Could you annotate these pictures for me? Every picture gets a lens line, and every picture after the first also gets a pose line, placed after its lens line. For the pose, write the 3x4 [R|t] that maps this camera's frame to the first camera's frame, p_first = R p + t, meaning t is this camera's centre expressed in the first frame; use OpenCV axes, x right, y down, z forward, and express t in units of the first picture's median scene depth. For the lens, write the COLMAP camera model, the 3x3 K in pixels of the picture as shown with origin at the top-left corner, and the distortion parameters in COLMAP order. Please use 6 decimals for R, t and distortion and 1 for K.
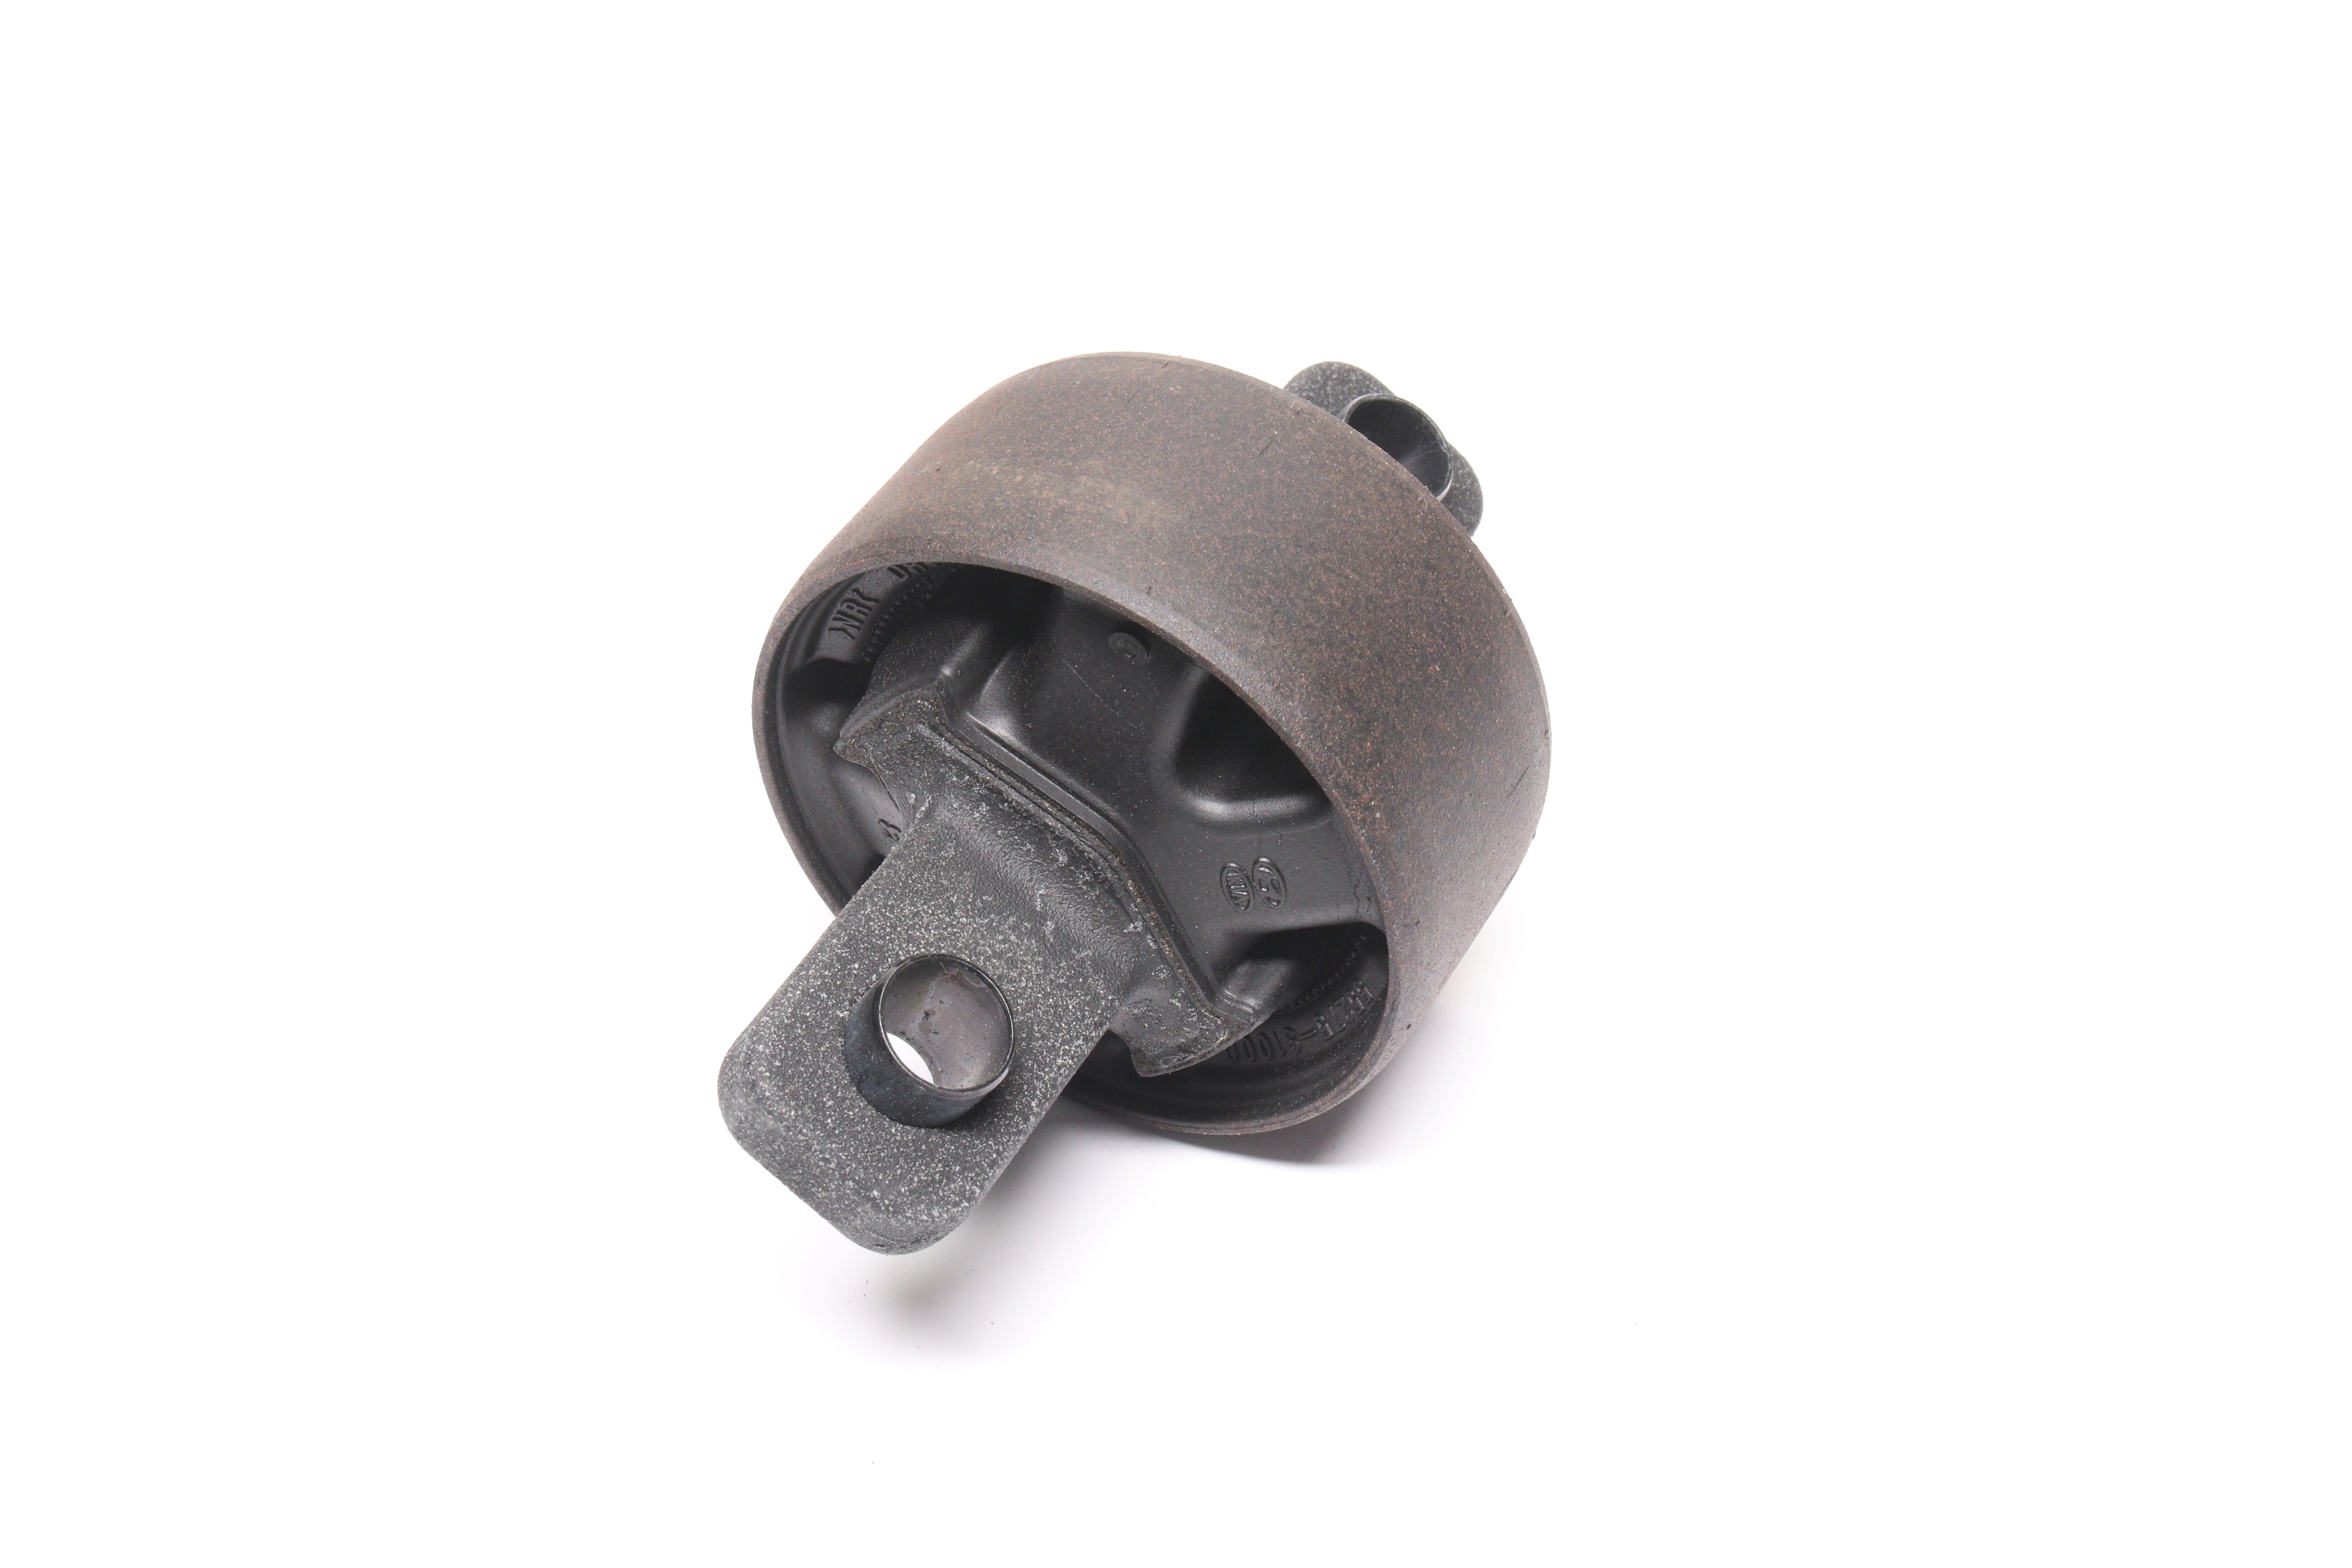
lens RADIAL K [[3833.6, 0, 1176.0], [0, 3833.6, 784.0], [0, 0, 1]] dist [-0.005965, -0.007348]
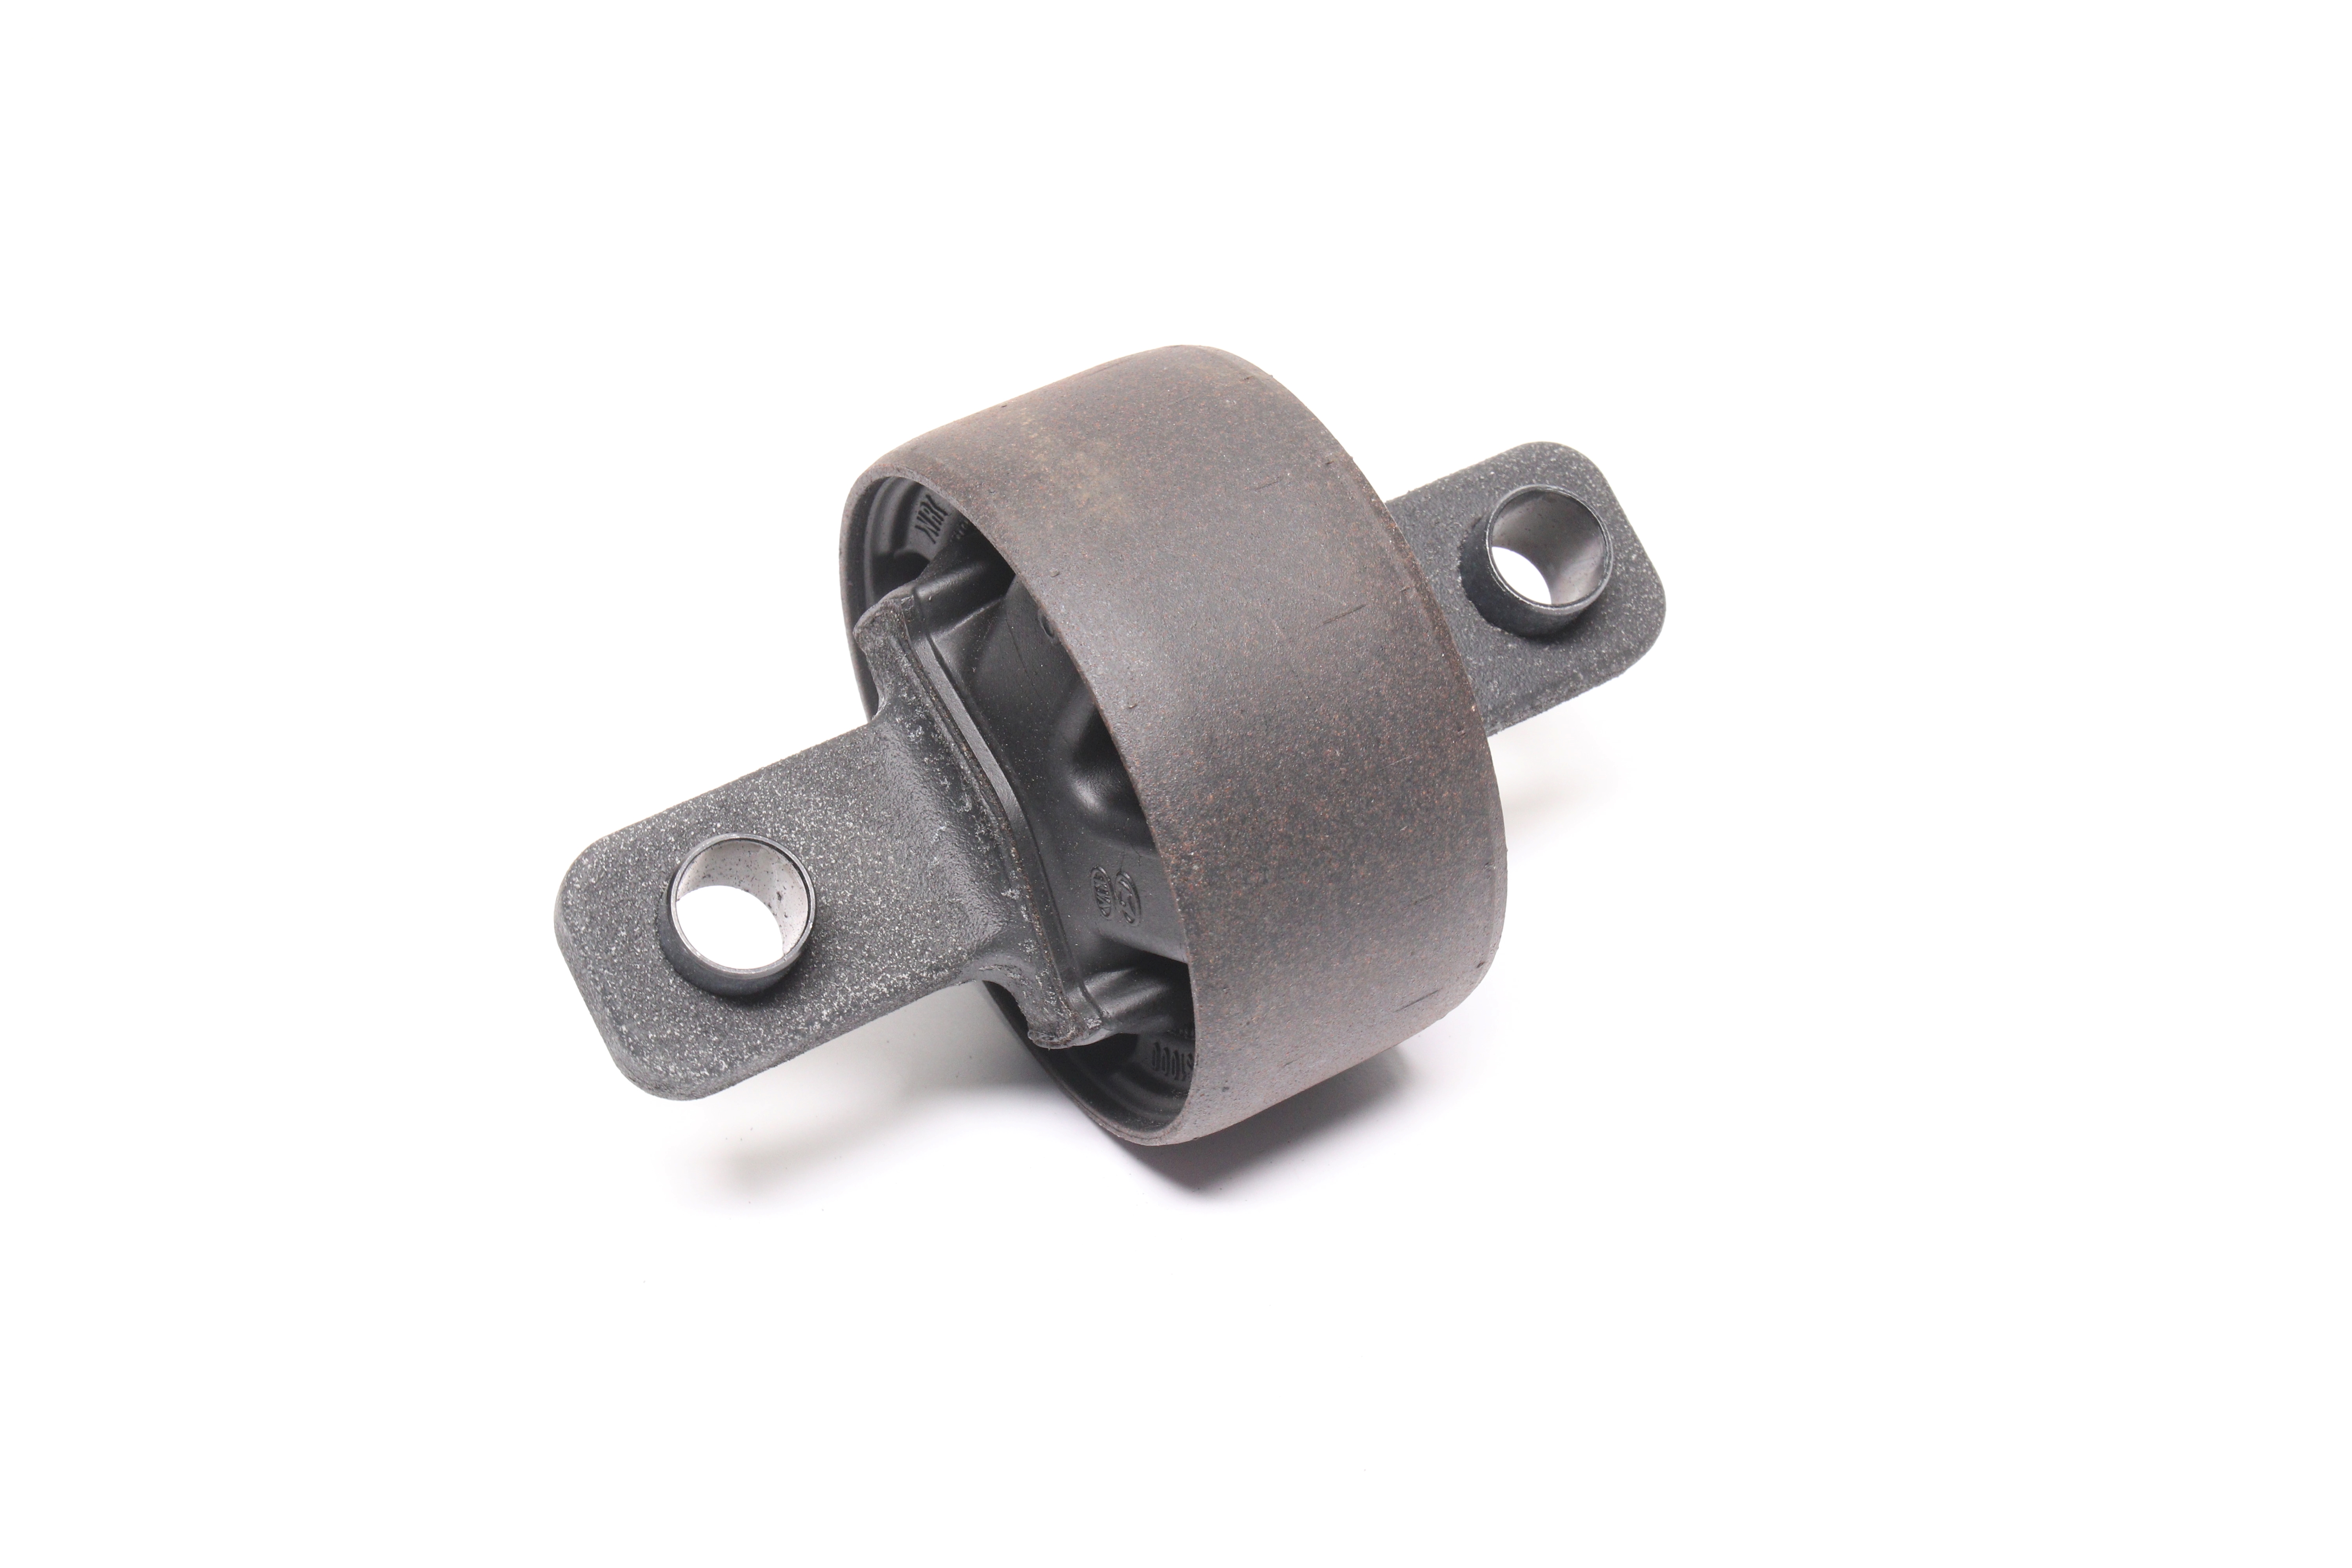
lens RADIAL K [[3833.6, 0, 1176.0], [0, 3833.6, 784.0], [0, 0, 1]] dist [-0.005965, -0.007348]
pose [[0.840852, 0.343525, -0.418282, 0.442363], [-0.332822, 0.937571, 0.100949, -0.107159], [0.426847, 0.054330, 0.902690, 0.104350]]
